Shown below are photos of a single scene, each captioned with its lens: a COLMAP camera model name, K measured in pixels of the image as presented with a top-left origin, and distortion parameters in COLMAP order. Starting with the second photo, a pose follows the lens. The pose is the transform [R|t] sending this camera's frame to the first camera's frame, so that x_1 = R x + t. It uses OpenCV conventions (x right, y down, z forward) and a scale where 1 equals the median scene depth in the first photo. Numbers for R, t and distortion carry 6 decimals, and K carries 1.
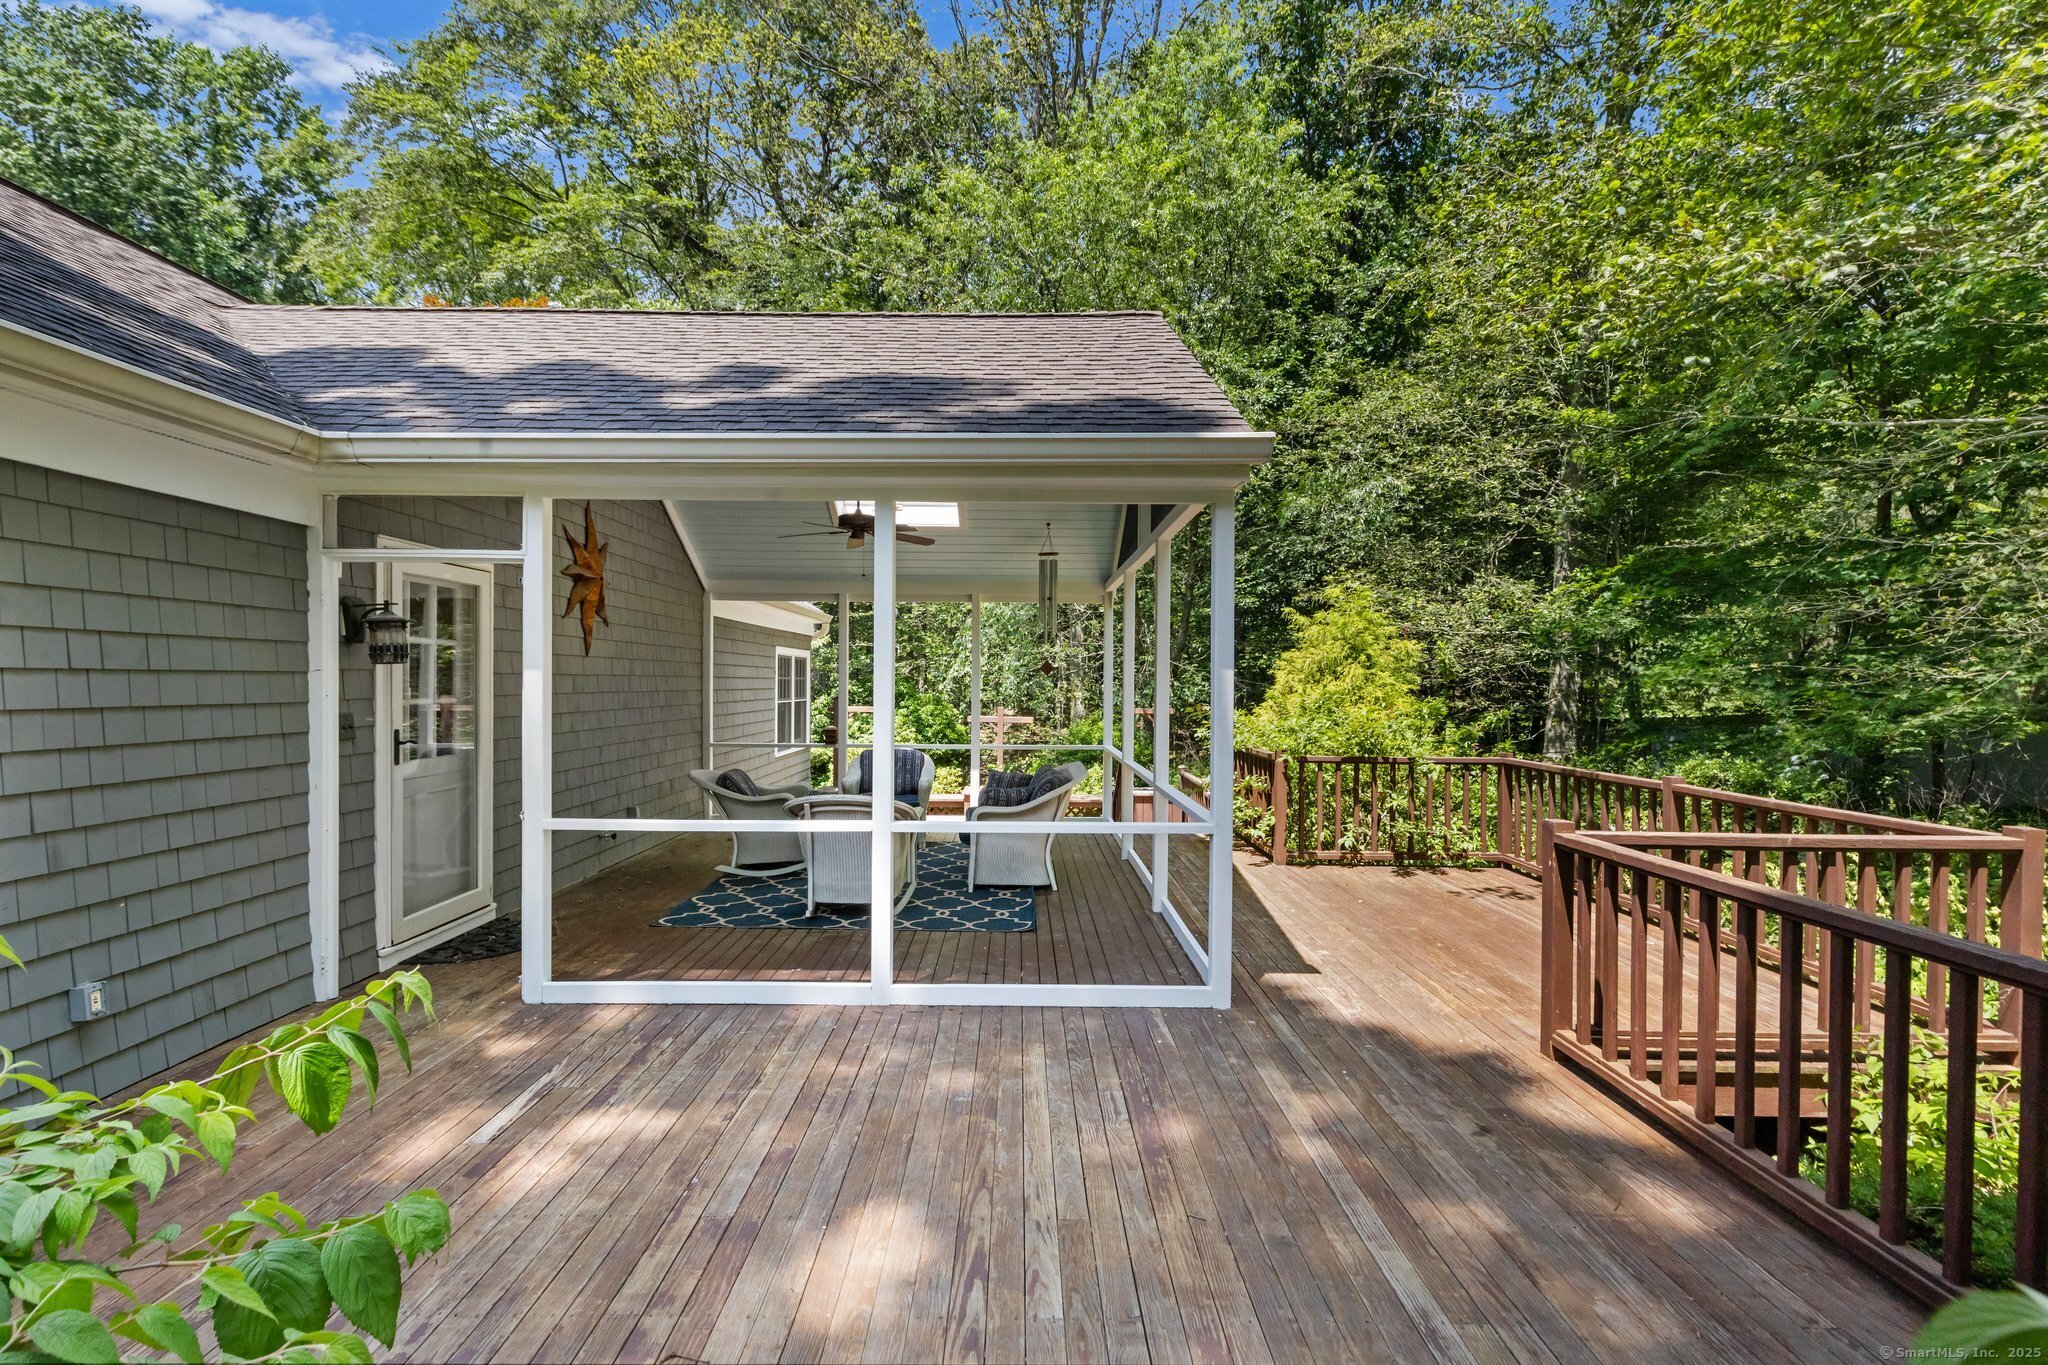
lens RADIAL K [[933.2, 0, 1026.1], [0, 933.2, 684.8], [0, 0, 1]] dist [0.008926, -0.000361]
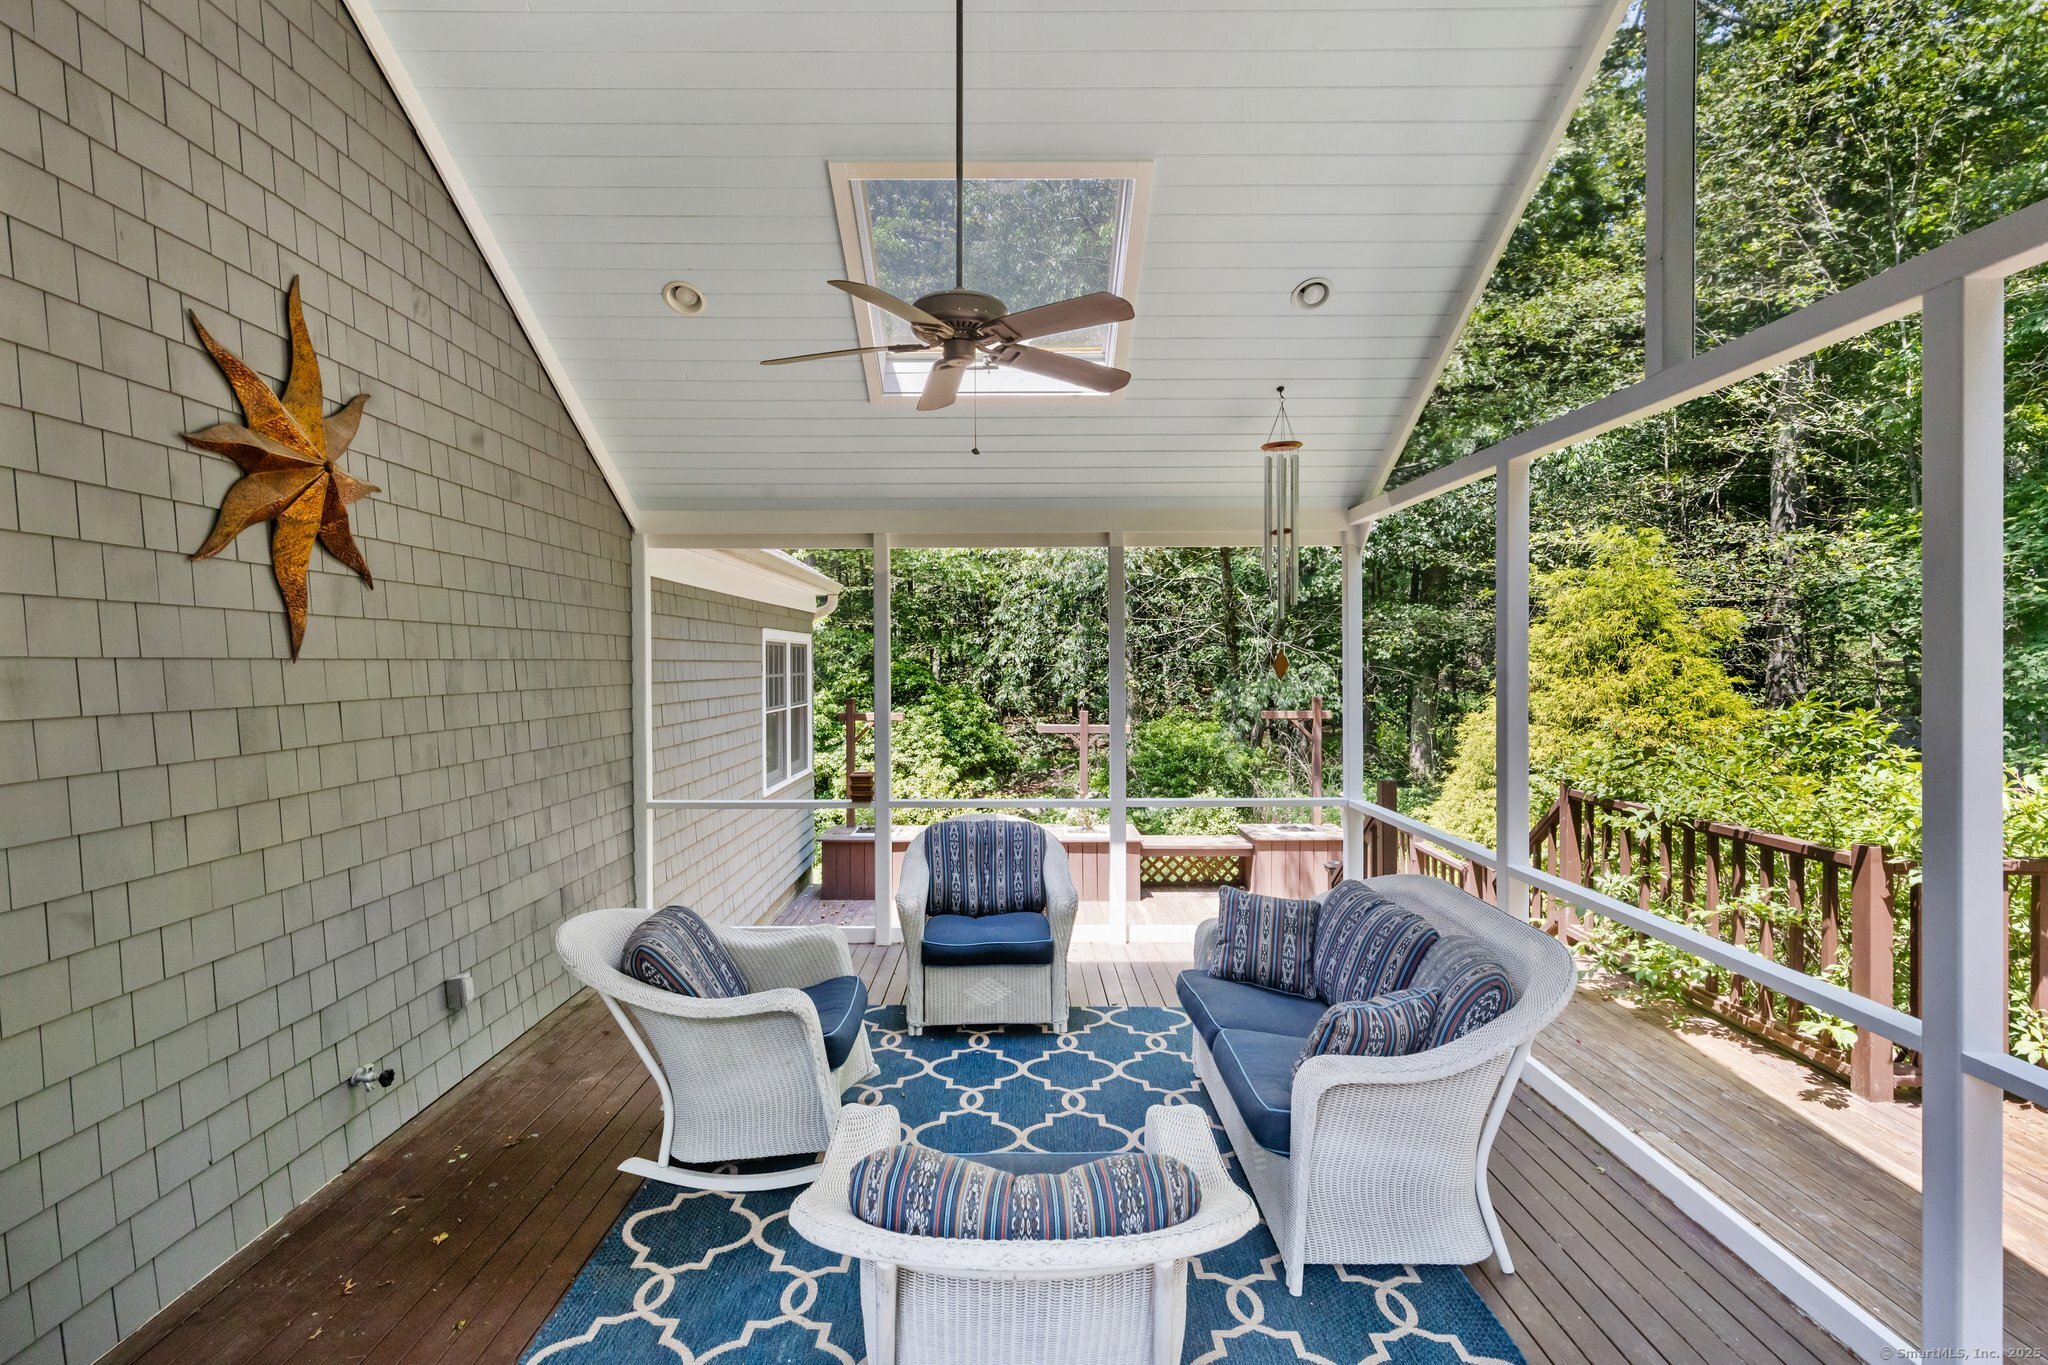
lens RADIAL K [[933.2, 0, 1021.0], [0, 933.2, 677.1], [0, 0, 1]] dist [0.008926, -0.000361]
pose [[0.999925, -0.011060, 0.005230, -0.089732], [0.010989, 0.999849, 0.013483, -0.013730], [-0.005378, -0.013424, 0.999895, 0.340273]]
